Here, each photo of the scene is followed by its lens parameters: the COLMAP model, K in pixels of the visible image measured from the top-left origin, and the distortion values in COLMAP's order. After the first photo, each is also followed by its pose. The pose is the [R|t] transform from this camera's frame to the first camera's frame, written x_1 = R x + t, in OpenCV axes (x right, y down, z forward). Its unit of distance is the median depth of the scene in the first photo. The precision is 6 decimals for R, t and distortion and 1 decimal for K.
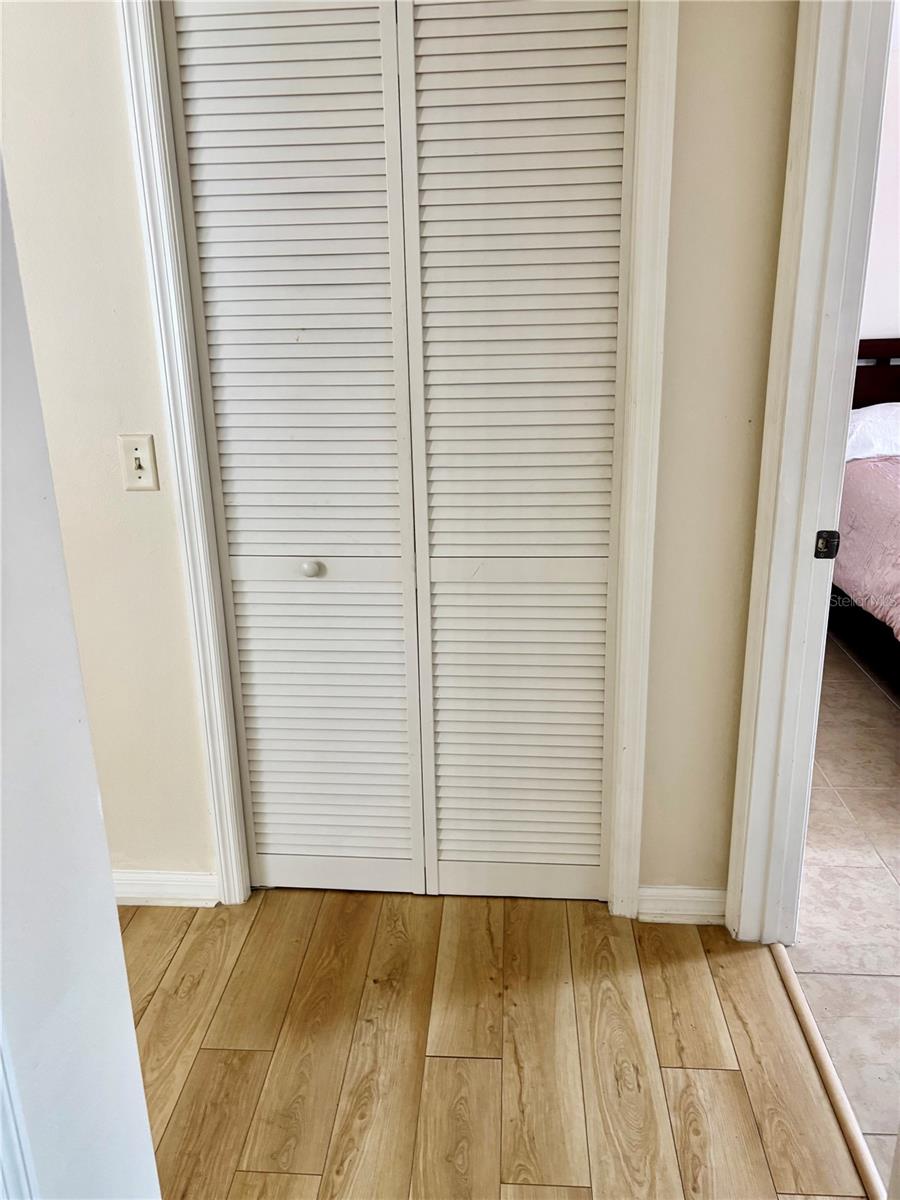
lens RADIAL K [[904.1, 0, 442.1], [0, 904.1, 597.2], [0, 0, 1]] dist [0.052133, -0.059493]
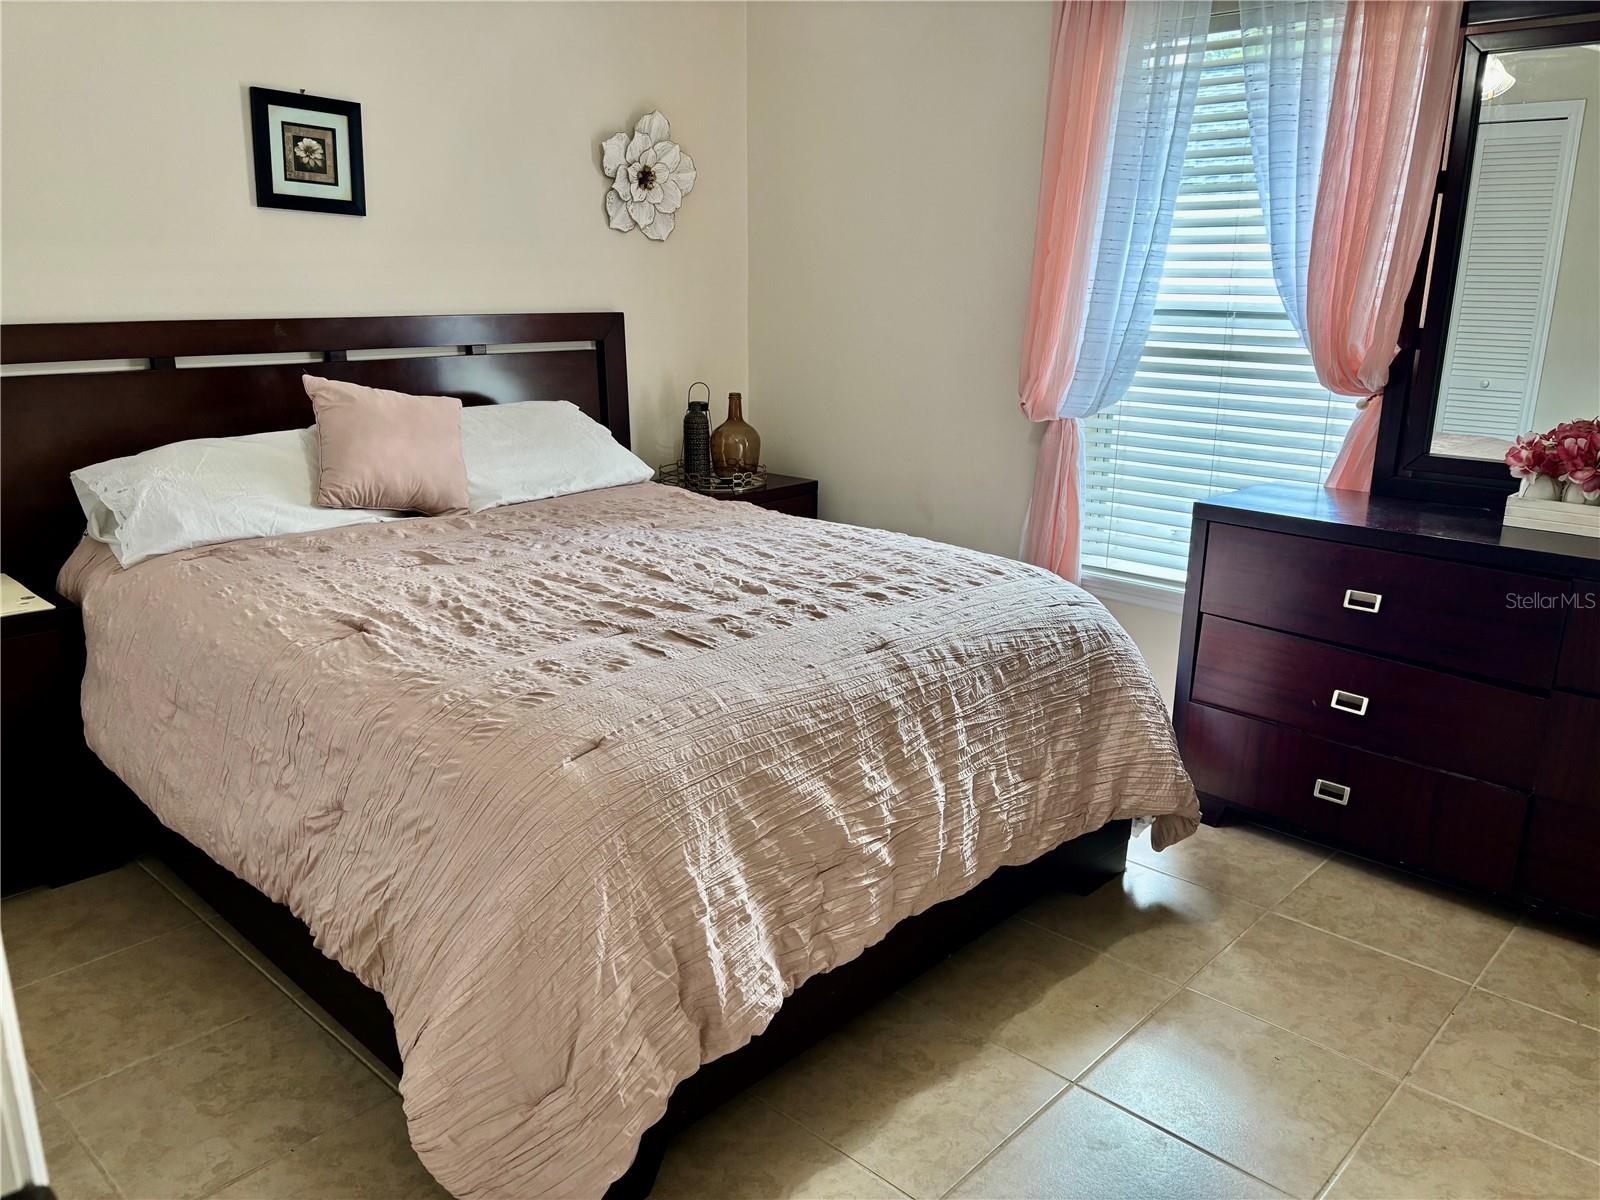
lens RADIAL K [[1205.5, 0, 796.1], [0, 1205.5, 604.8], [0, 0, 1]] dist [0.052133, -0.059493]
pose [[0.622263, -0.178235, 0.762247, 0.174383], [0.205869, 0.976719, 0.060322, -0.103557], [-0.755252, 0.119387, 0.644469, 0.332296]]
